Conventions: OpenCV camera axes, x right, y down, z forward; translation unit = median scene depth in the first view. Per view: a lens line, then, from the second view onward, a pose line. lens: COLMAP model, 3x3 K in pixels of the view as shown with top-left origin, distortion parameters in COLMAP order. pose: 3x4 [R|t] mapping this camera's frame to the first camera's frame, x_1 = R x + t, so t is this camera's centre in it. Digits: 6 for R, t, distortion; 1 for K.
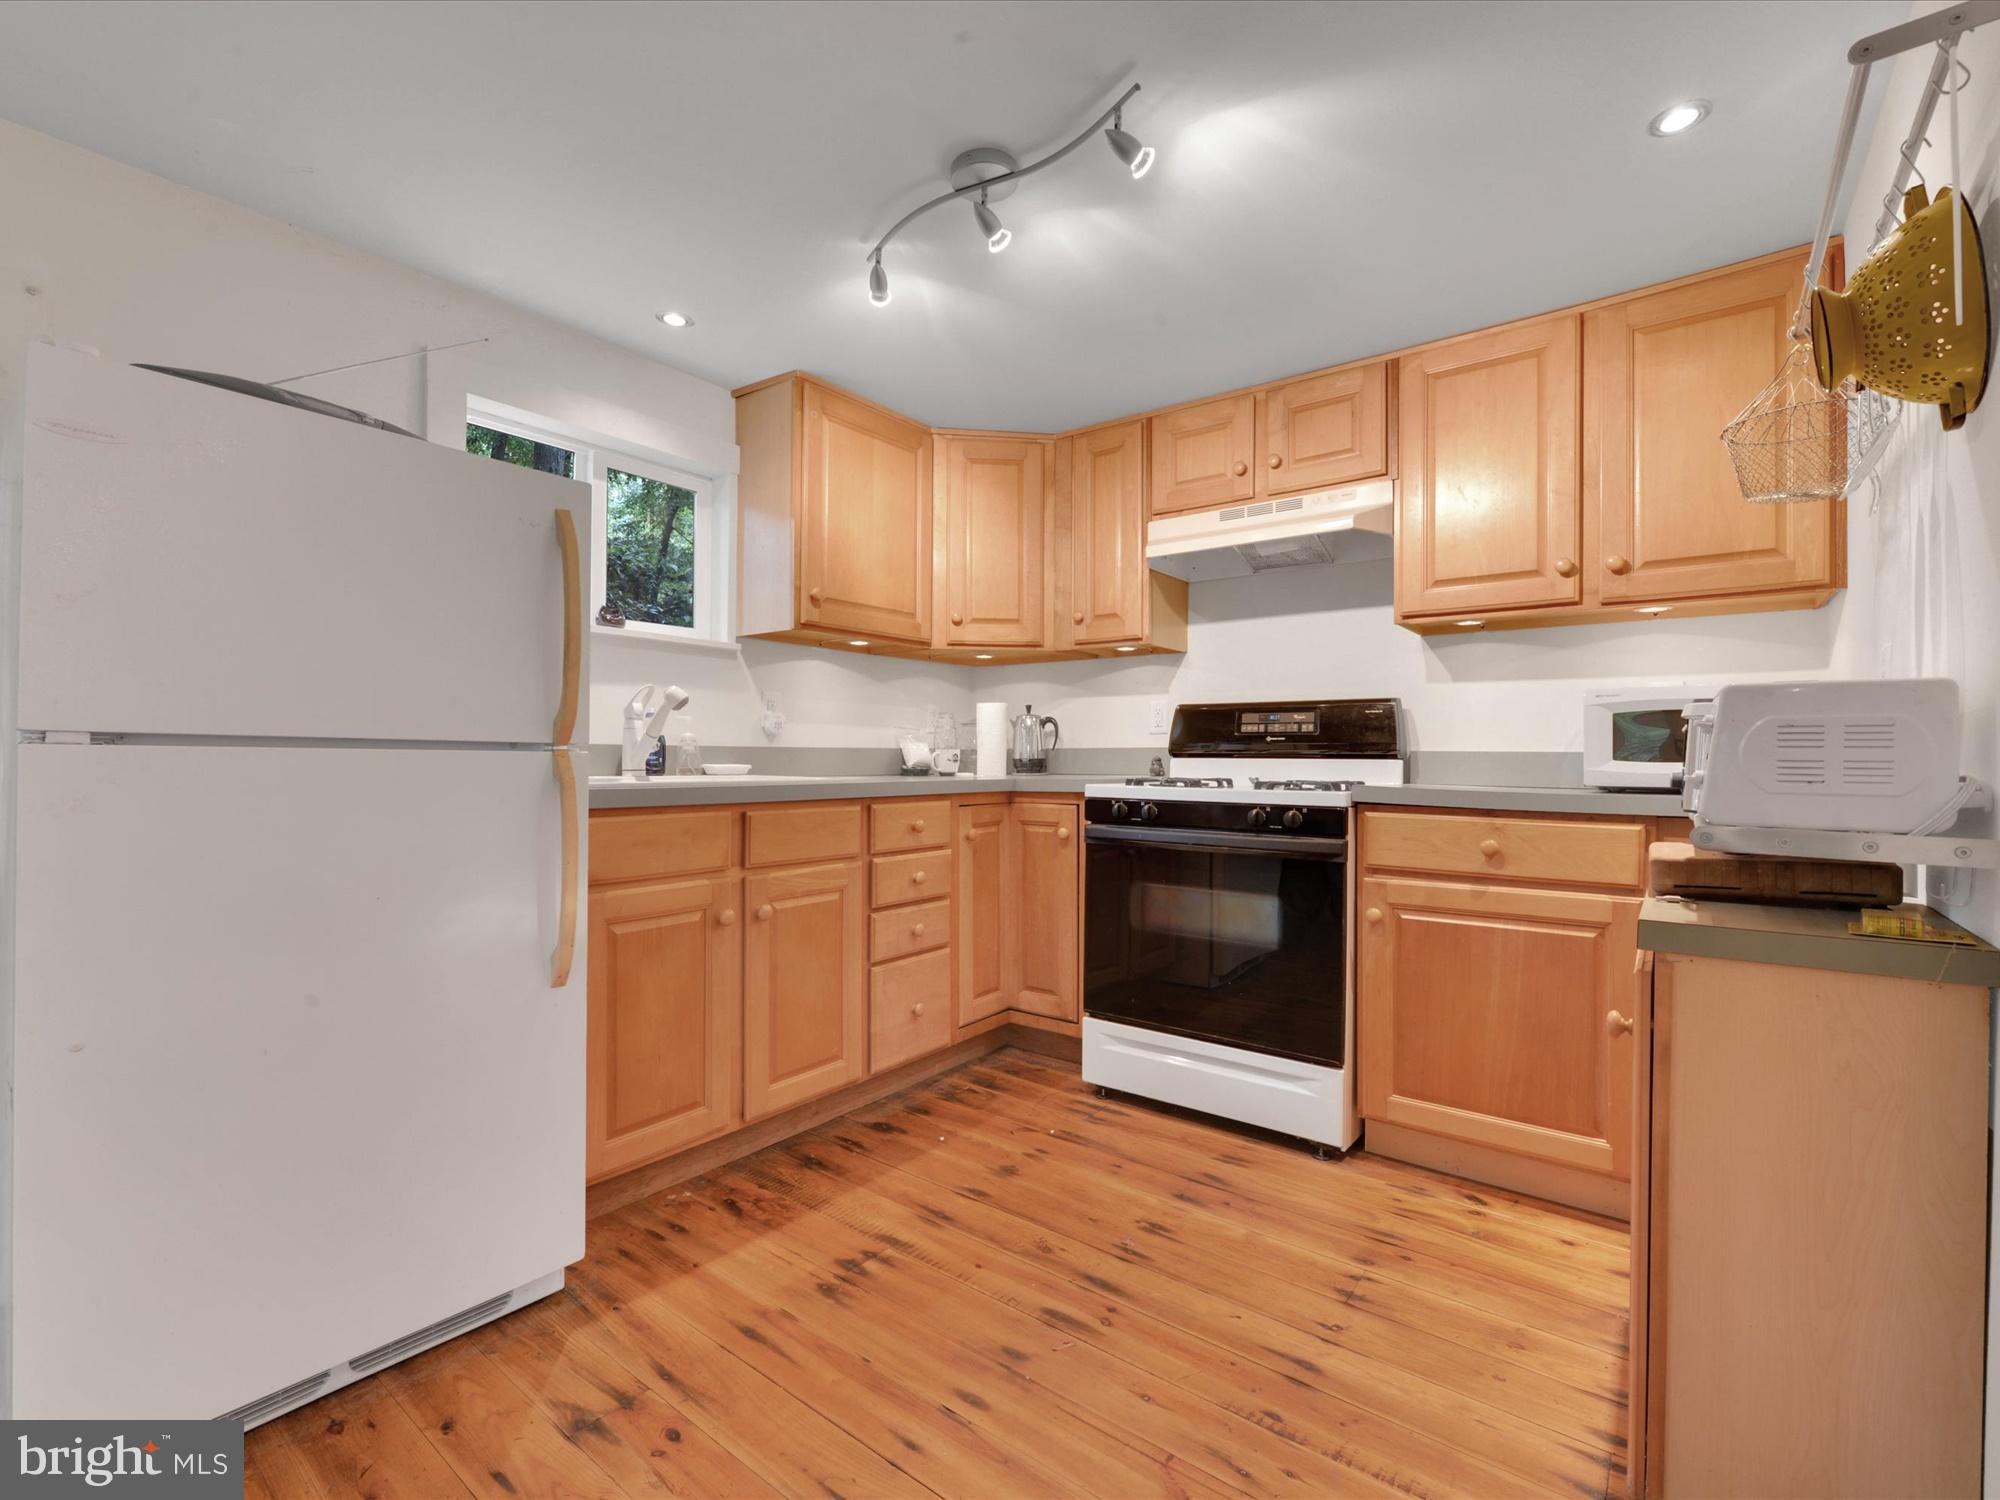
lens RADIAL K [[893.7, 0, 989.8], [0, 893.7, 756.0], [0, 0, 1]] dist [-0.008450, -0.000750]
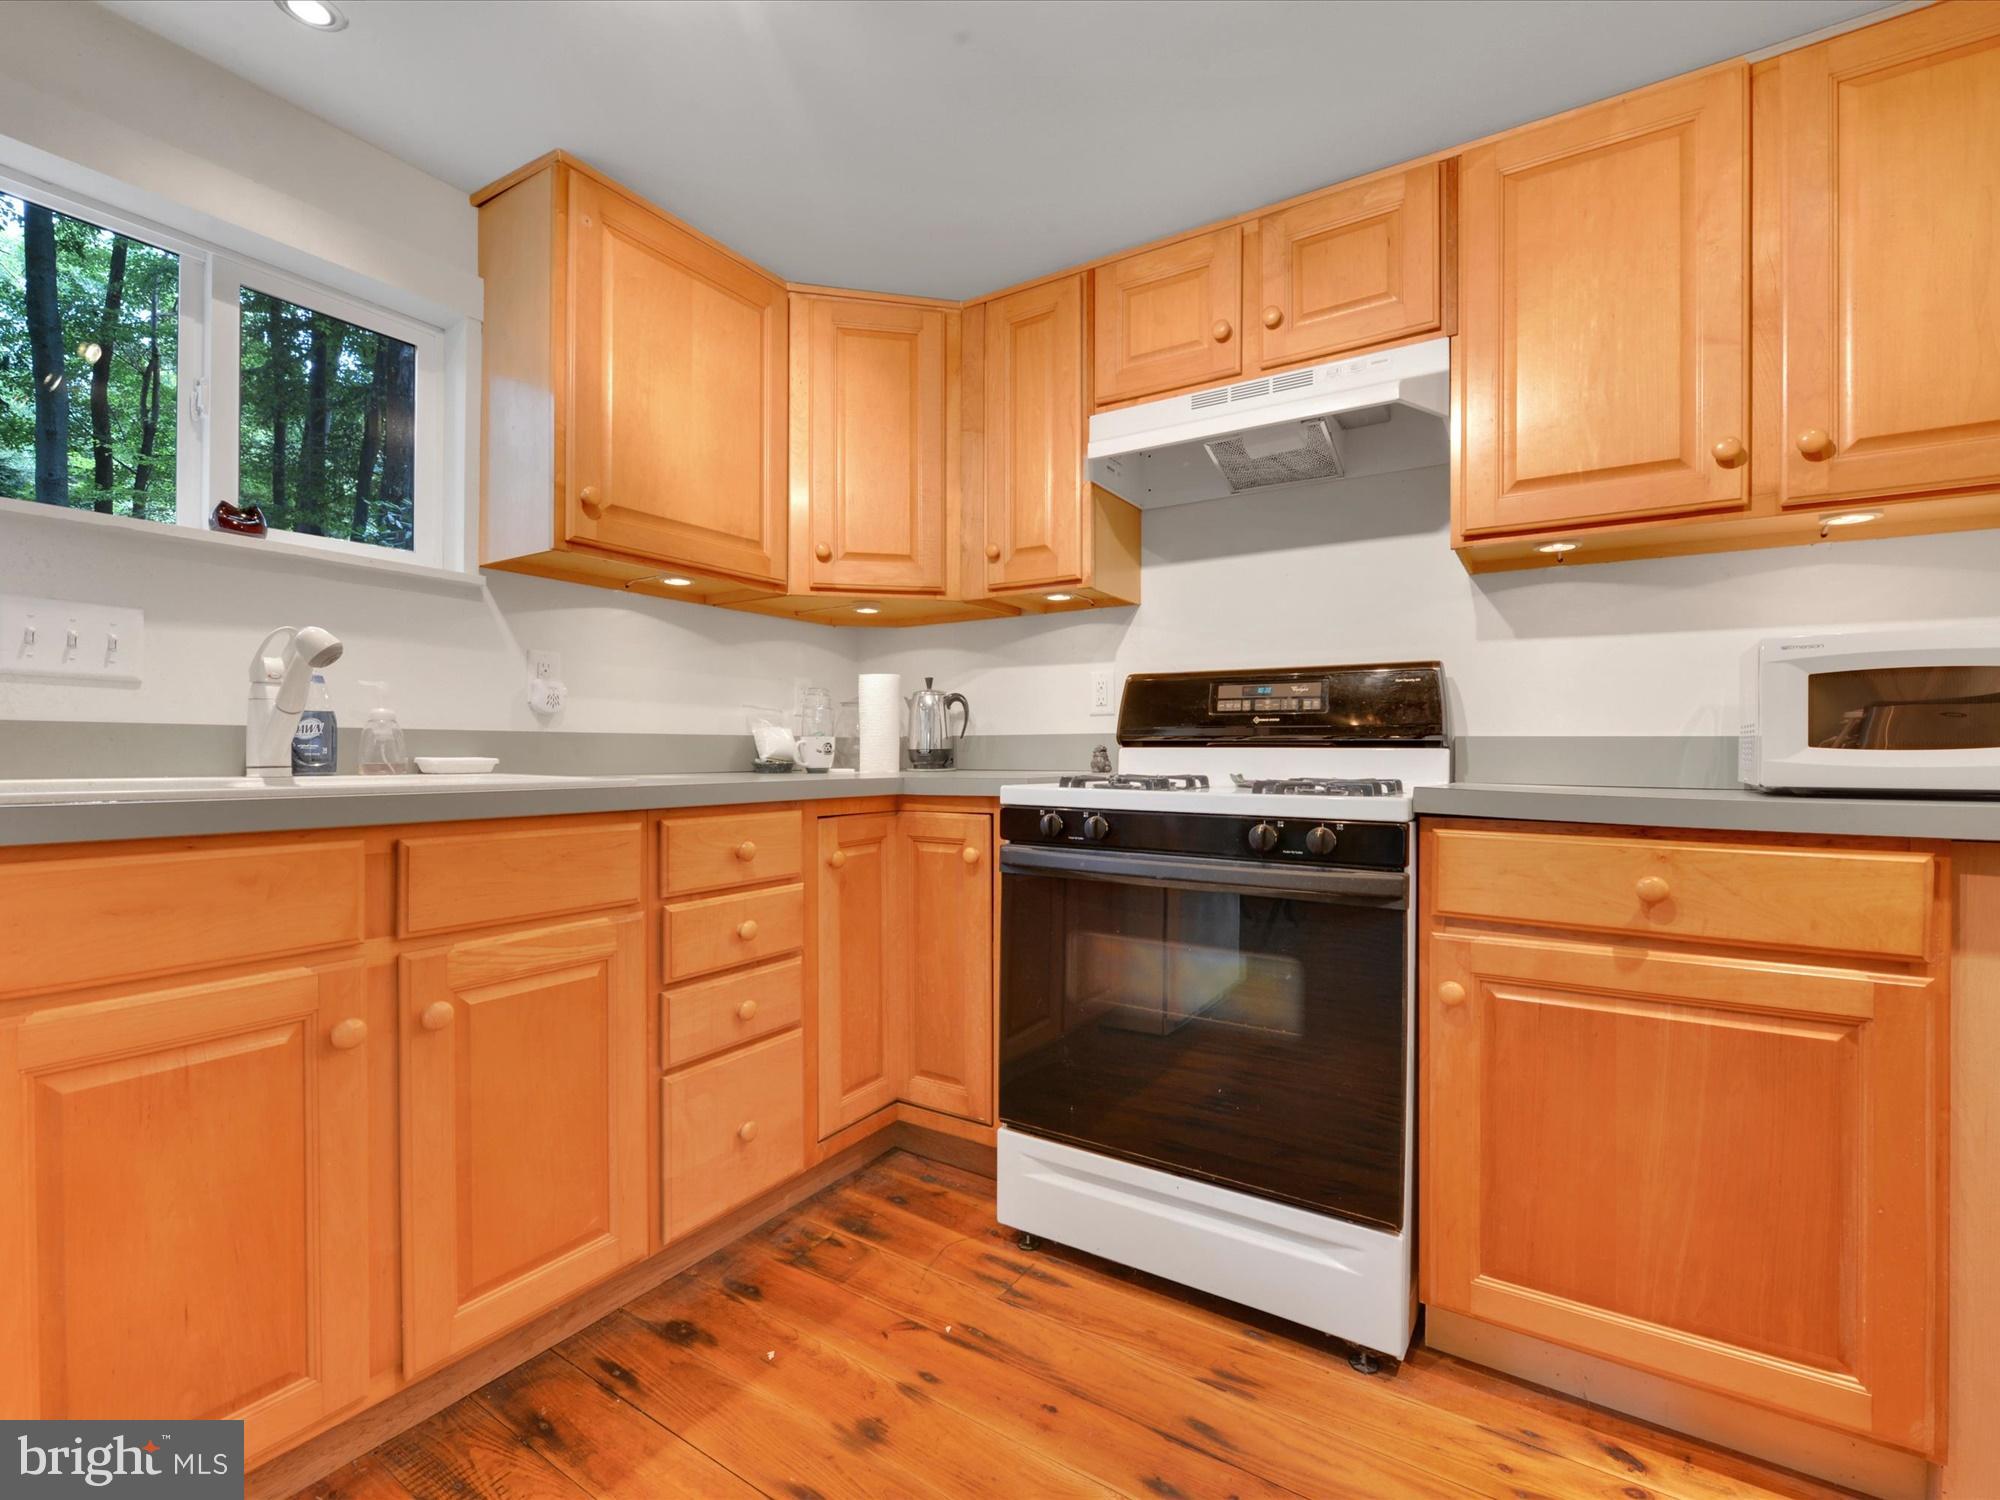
lens RADIAL K [[893.7, 0, 1001.2], [0, 893.7, 748.8], [0, 0, 1]] dist [-0.008450, -0.000750]
pose [[0.995706, -0.001471, 0.092563, 0.048062], [0.001594, 0.999998, -0.001254, 0.005070], [-0.092561, 0.001396, 0.995706, 0.350976]]
